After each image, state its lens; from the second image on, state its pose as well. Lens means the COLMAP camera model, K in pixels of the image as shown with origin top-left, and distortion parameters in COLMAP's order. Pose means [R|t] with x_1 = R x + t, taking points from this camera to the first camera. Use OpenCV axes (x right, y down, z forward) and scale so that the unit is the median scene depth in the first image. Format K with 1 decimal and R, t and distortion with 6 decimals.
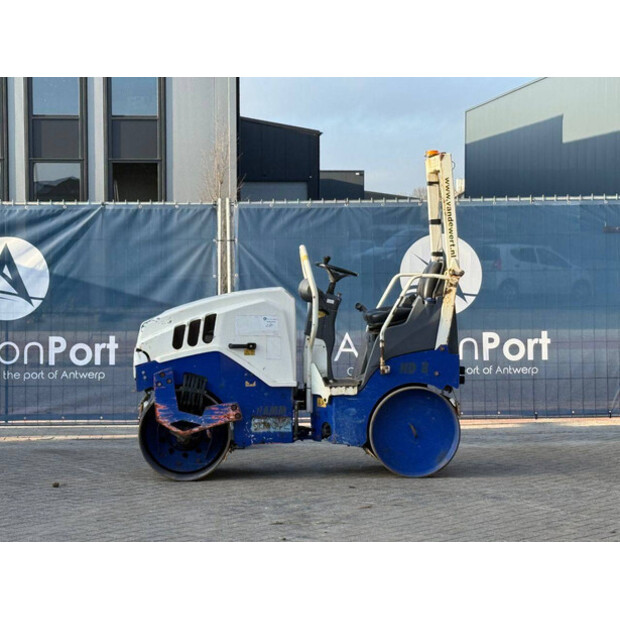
lens RADIAL K [[1693.7, 0, 310.0], [0, 1693.7, 310.0], [0, 0, 1]] dist [0.088957, 1.003943]
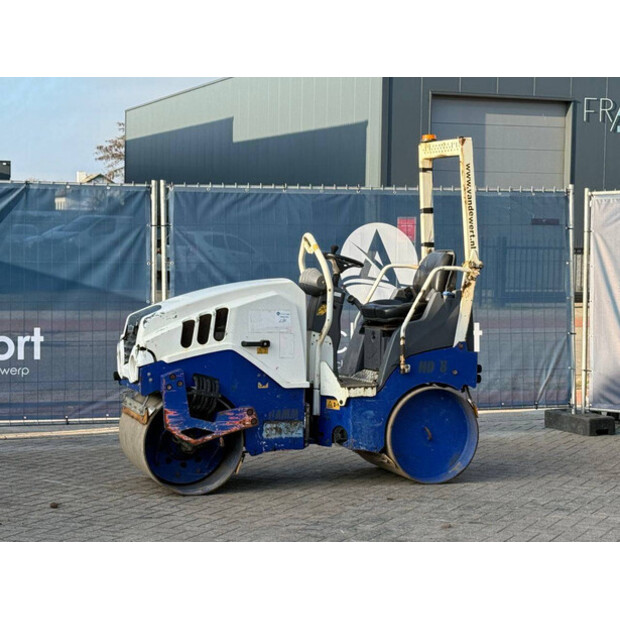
lens RADIAL K [[1451.9, 0, 310.0], [0, 1451.9, 310.0], [0, 0, 1]] dist [0.108263, 0.608205]
pose [[0.966790, 0.003538, 0.255547, -0.208709], [-0.007596, 0.999860, 0.014896, -0.008434], [-0.255459, -0.016342, 0.966682, 0.242471]]
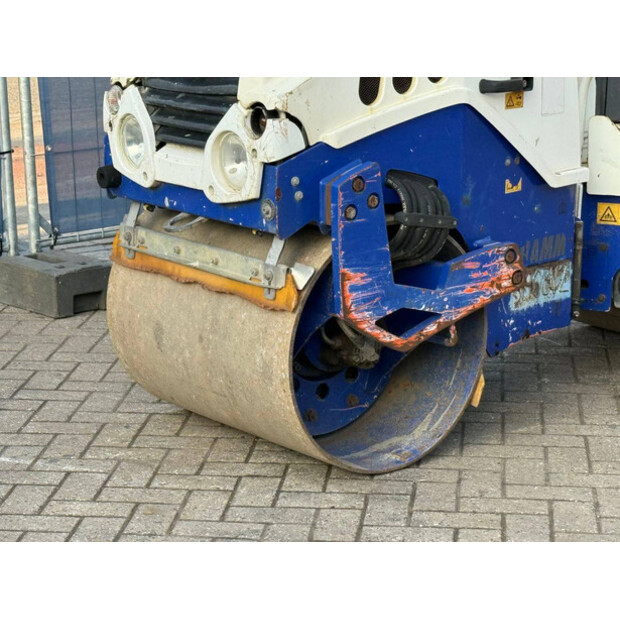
lens RADIAL K [[1845.0, 0, 310.0], [0, 1845.0, 310.0], [0, 0, 1]] dist [0.119824, 0.386871]
pose [[0.825128, -0.119978, 0.552059, -0.296863], [0.011951, 0.980677, 0.195267, -0.009129], [-0.564820, -0.154523, 0.810618, 0.690724]]
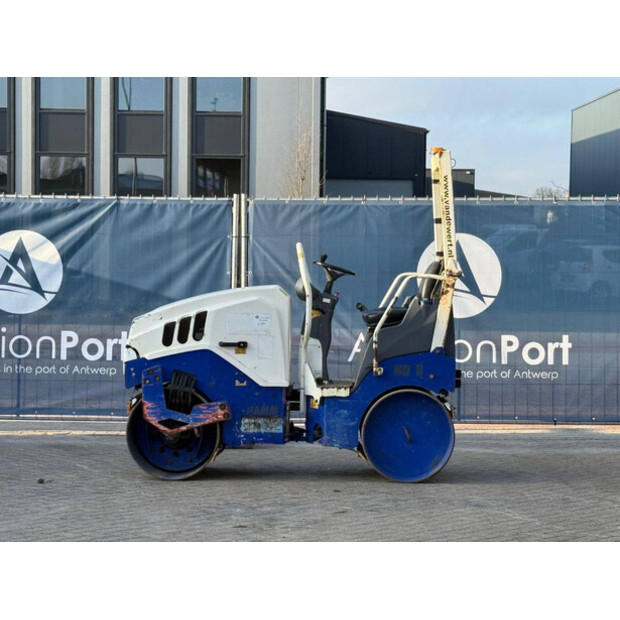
lens RADIAL K [[1693.7, 0, 310.0], [0, 1693.7, 310.0], [0, 0, 1]] dist [0.088957, 1.003943]
pose [[0.997275, 0.017971, -0.071547, 0.074005], [-0.017875, 0.999838, 0.001974, -0.001394], [0.071571, -0.000690, 0.997435, 0.022978]]
